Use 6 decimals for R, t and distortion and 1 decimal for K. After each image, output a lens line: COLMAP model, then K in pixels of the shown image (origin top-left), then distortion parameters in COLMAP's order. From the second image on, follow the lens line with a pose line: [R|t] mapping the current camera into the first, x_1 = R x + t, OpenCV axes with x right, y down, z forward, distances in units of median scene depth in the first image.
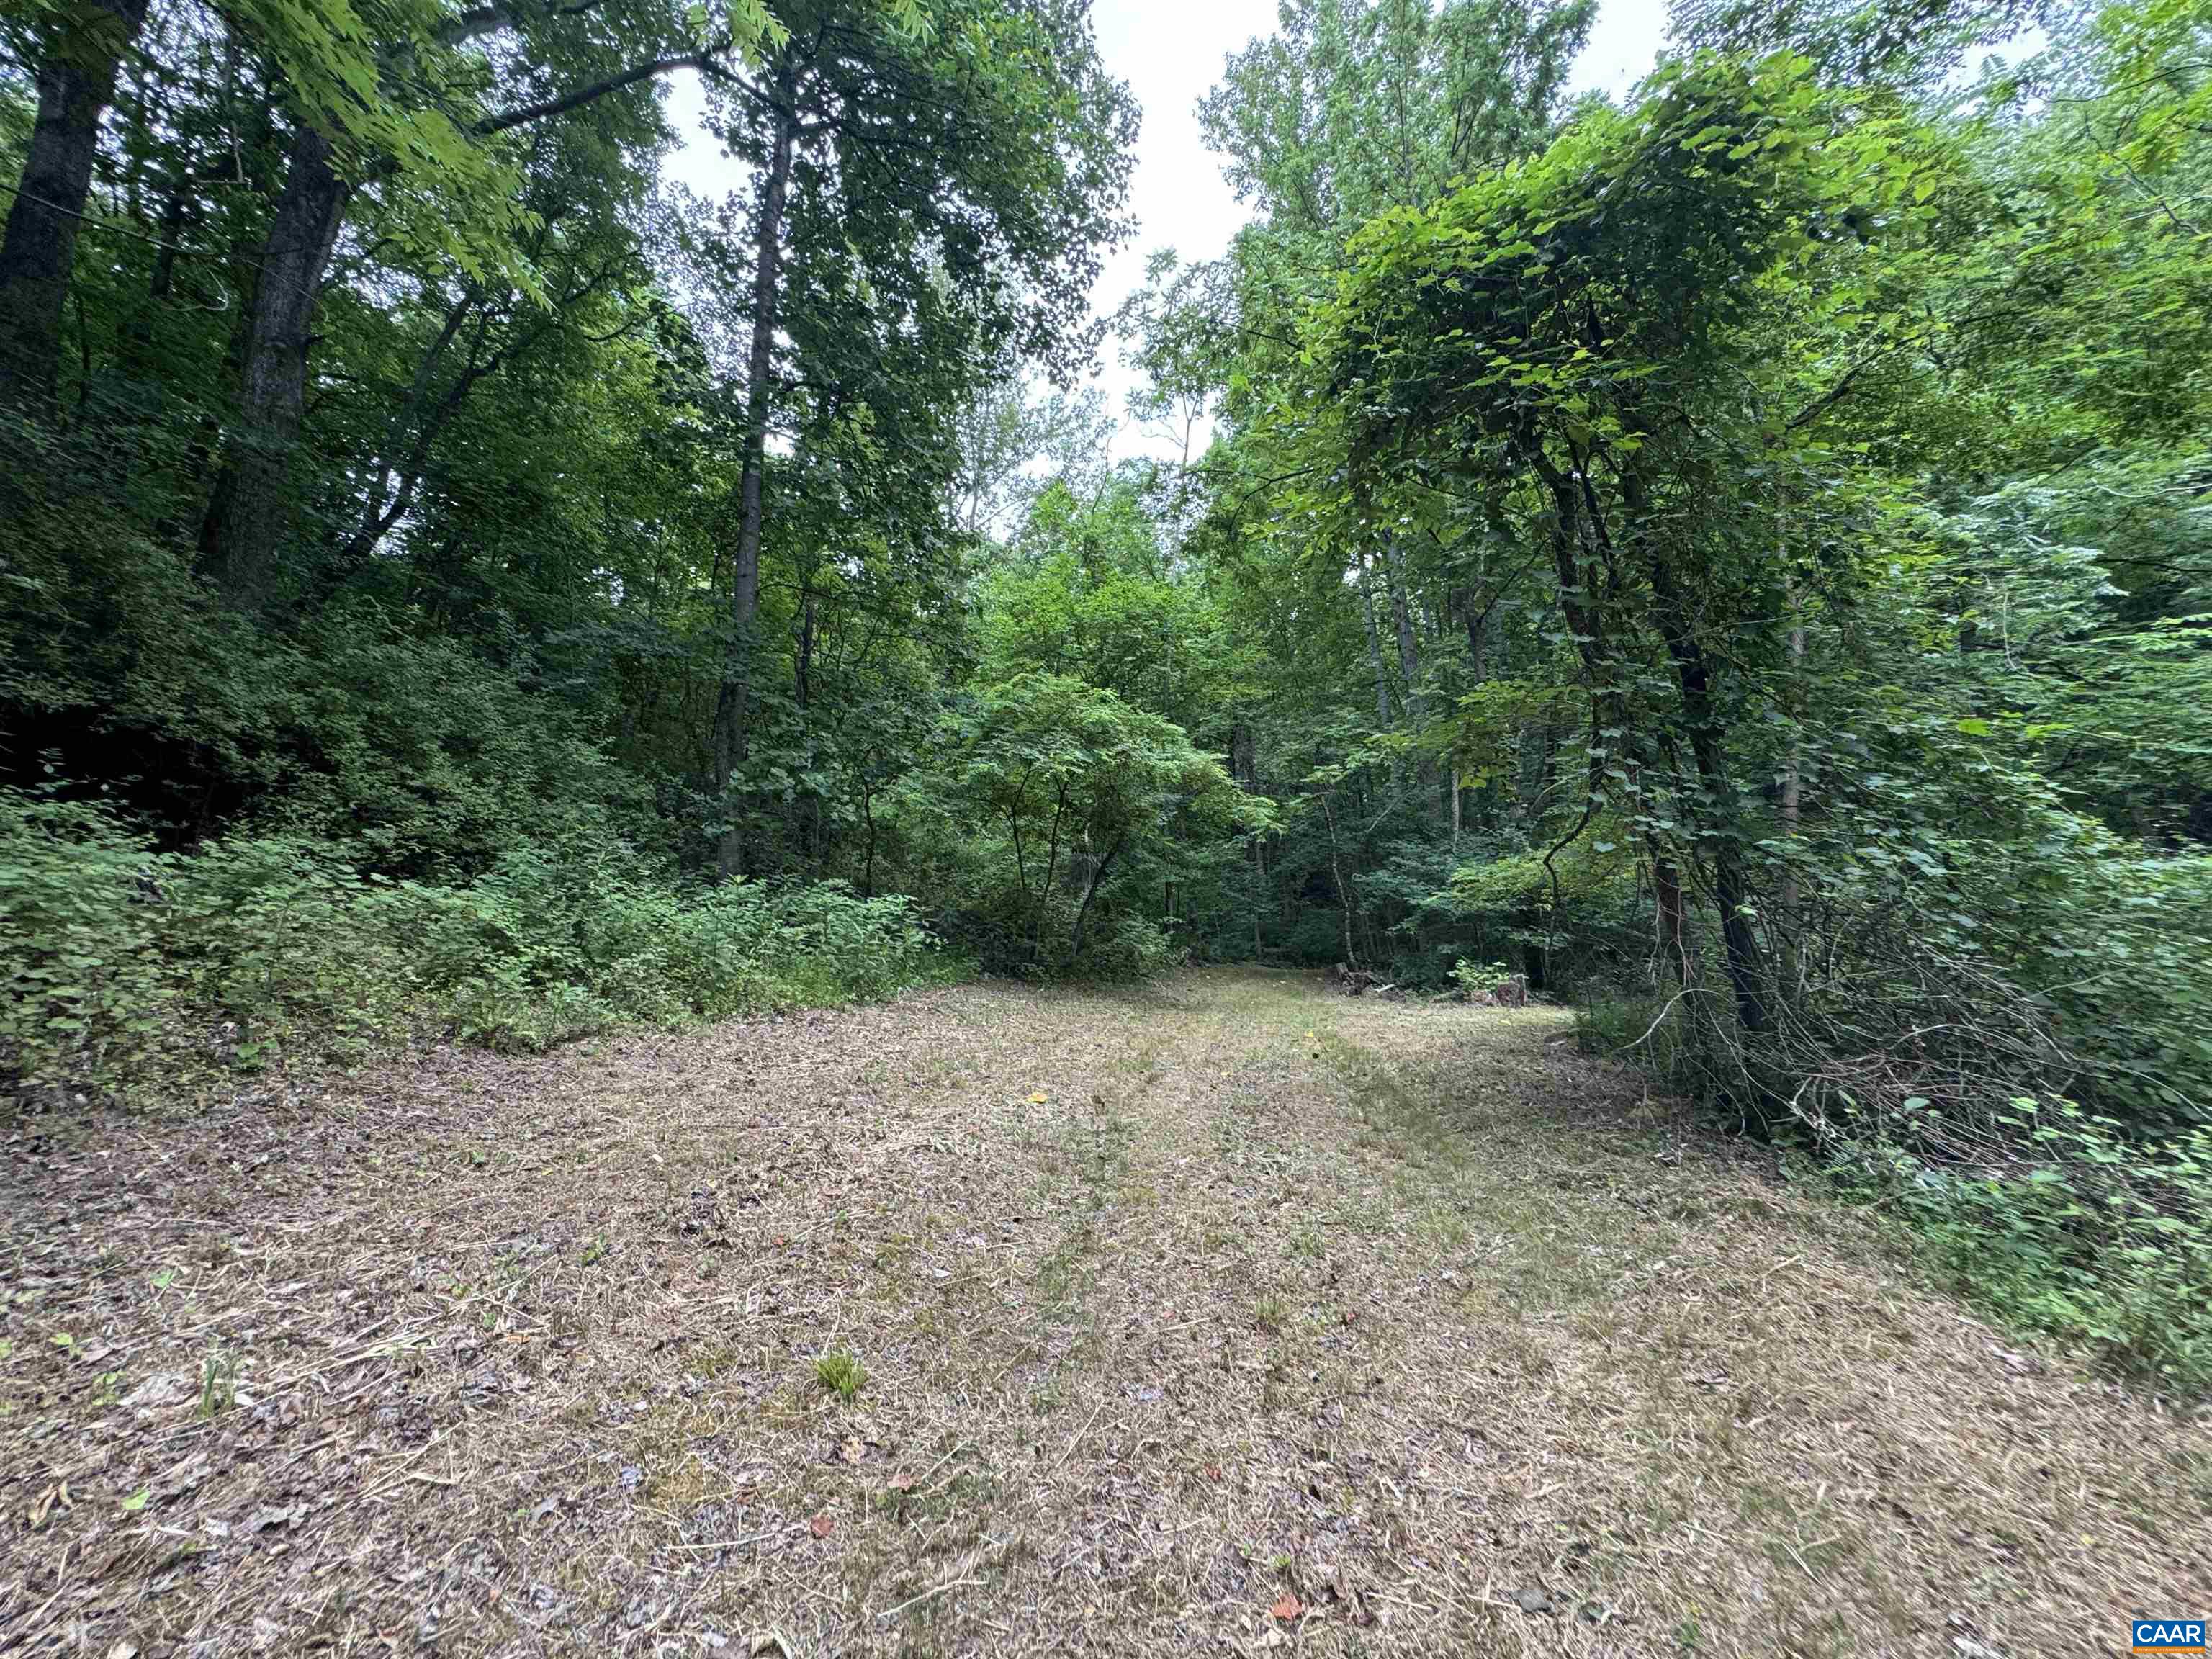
lens RADIAL K [[889.4, 0, 1106.7], [0, 889.4, 827.9], [0, 0, 1]] dist [0.000119, -0.000009]
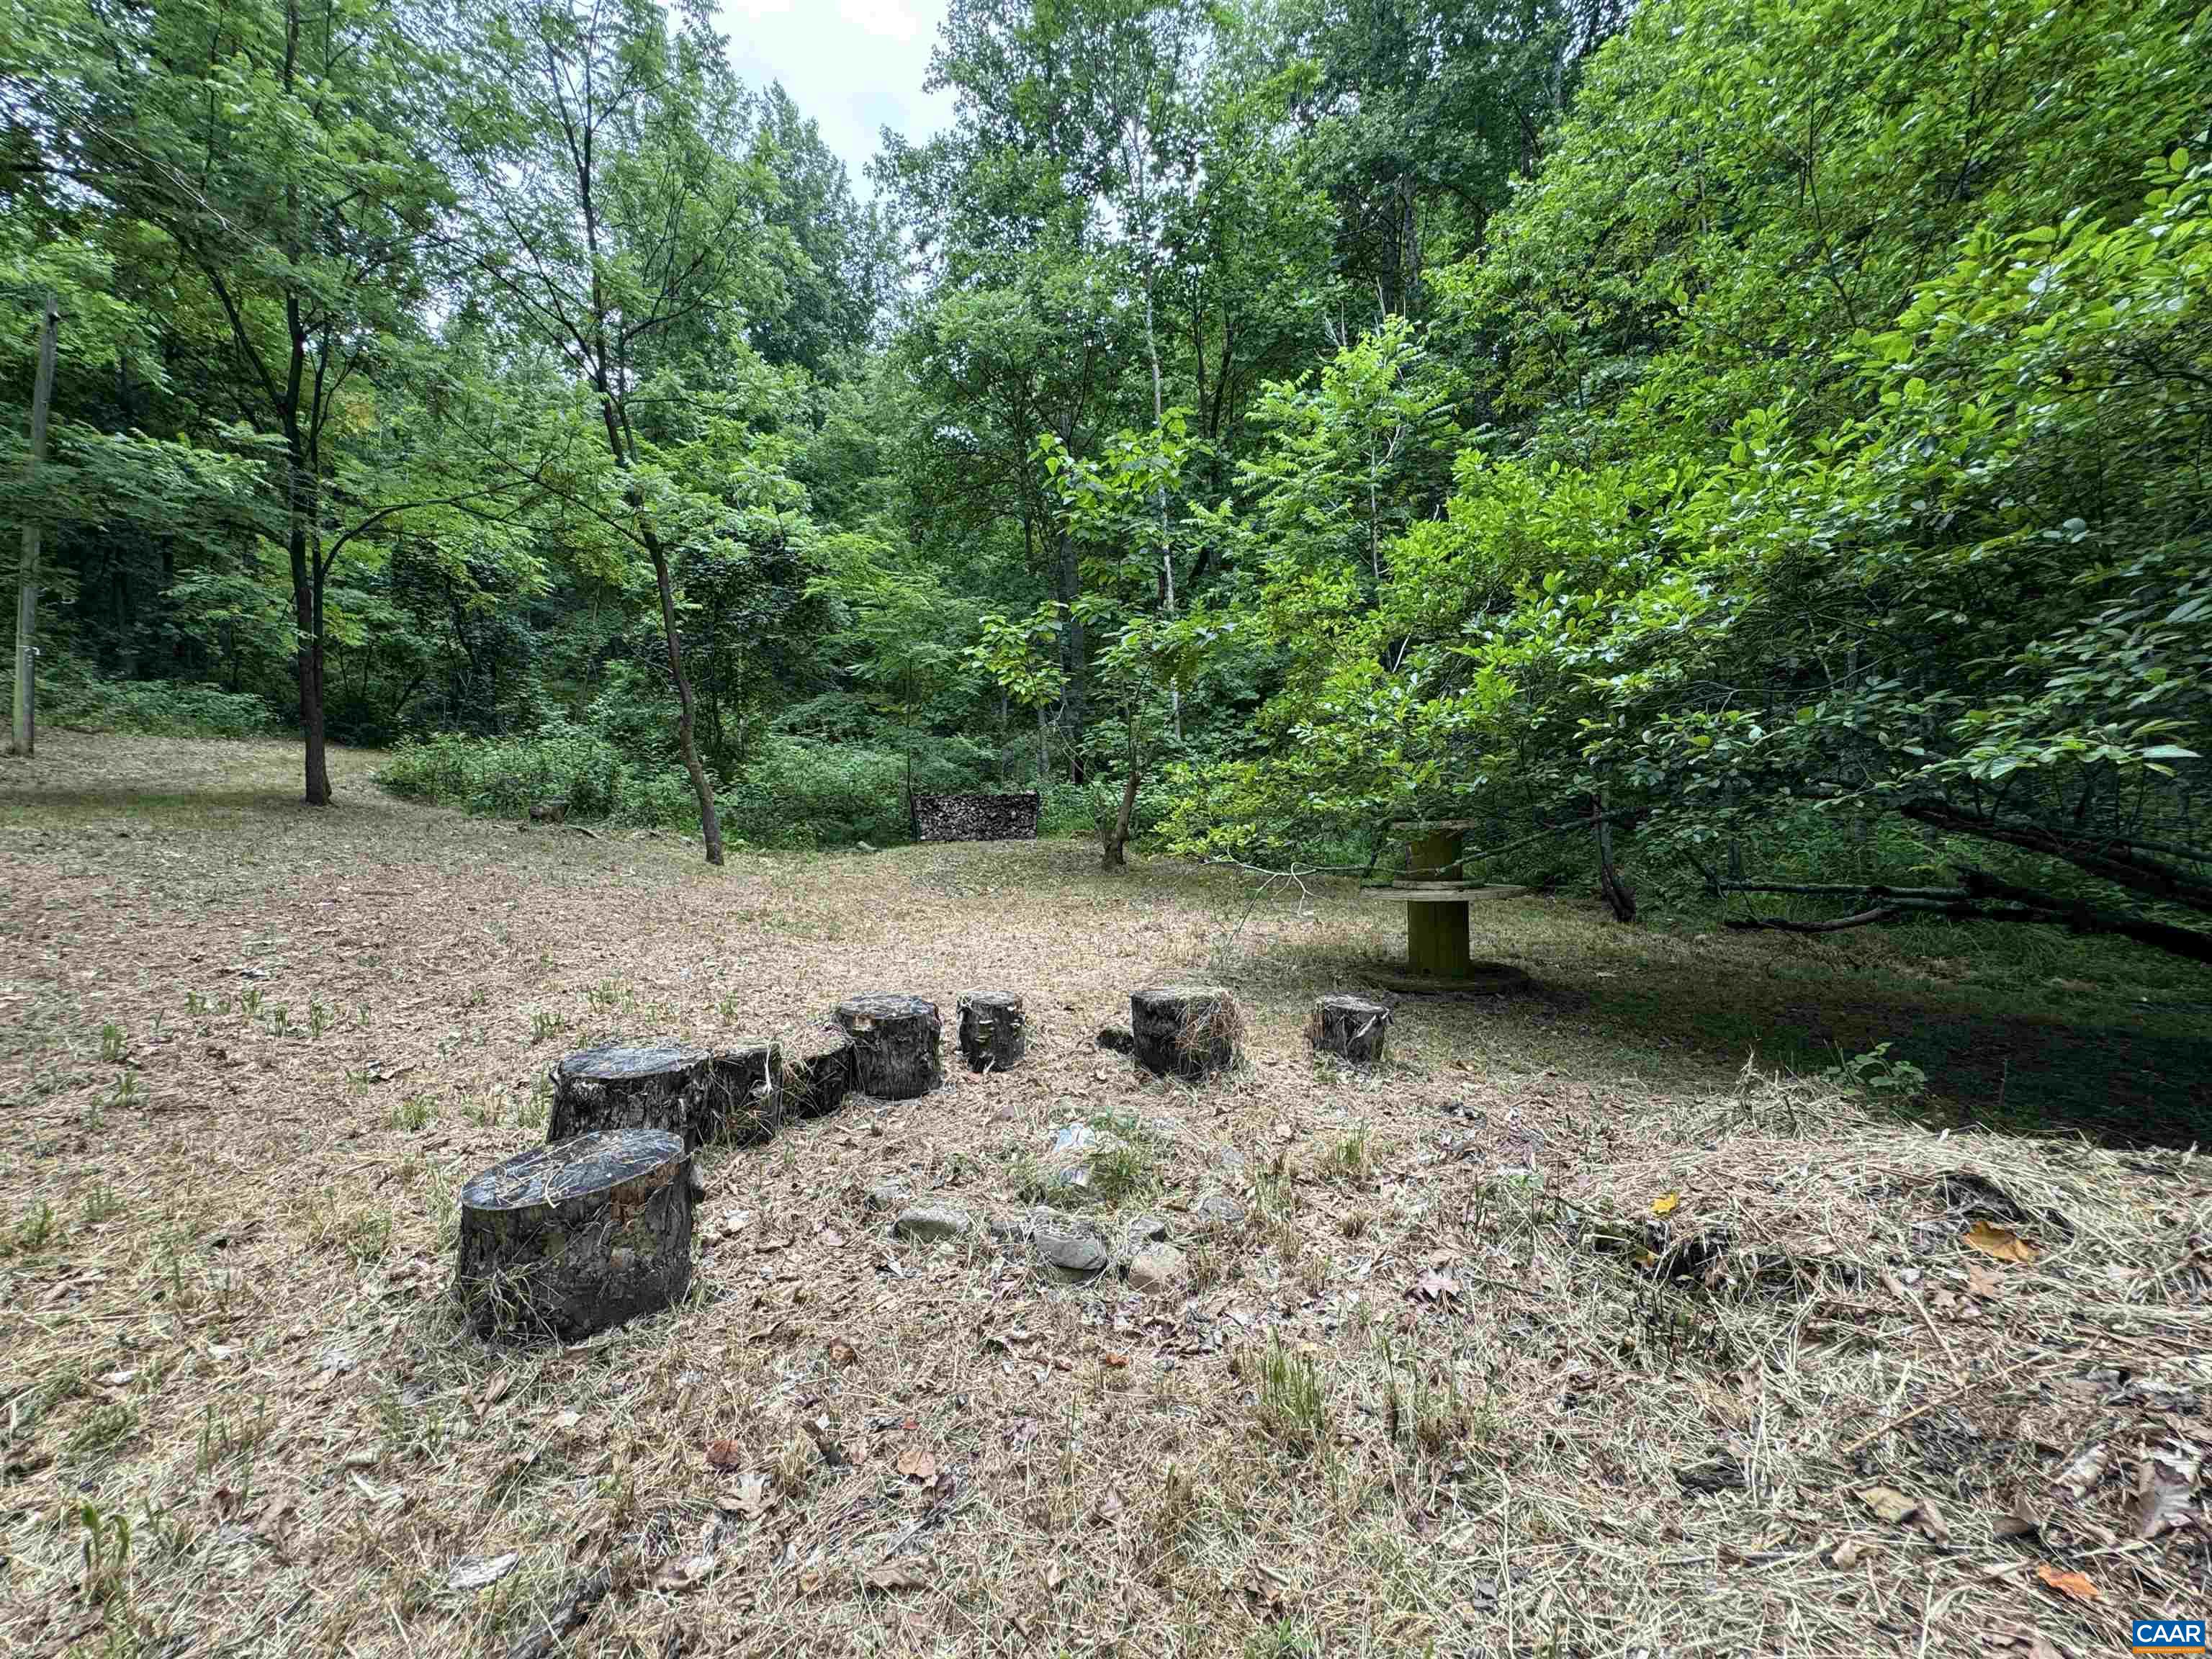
lens RADIAL K [[889.4, 0, 1107.2], [0, 889.4, 822.5], [0, 0, 1]] dist [0.000119, -0.000009]
pose [[0.872801, 0.023504, 0.487510, 0.519007], [-0.107880, 0.983426, 0.145726, -0.151478], [-0.476004, -0.179782, 0.860871, -1.848664]]
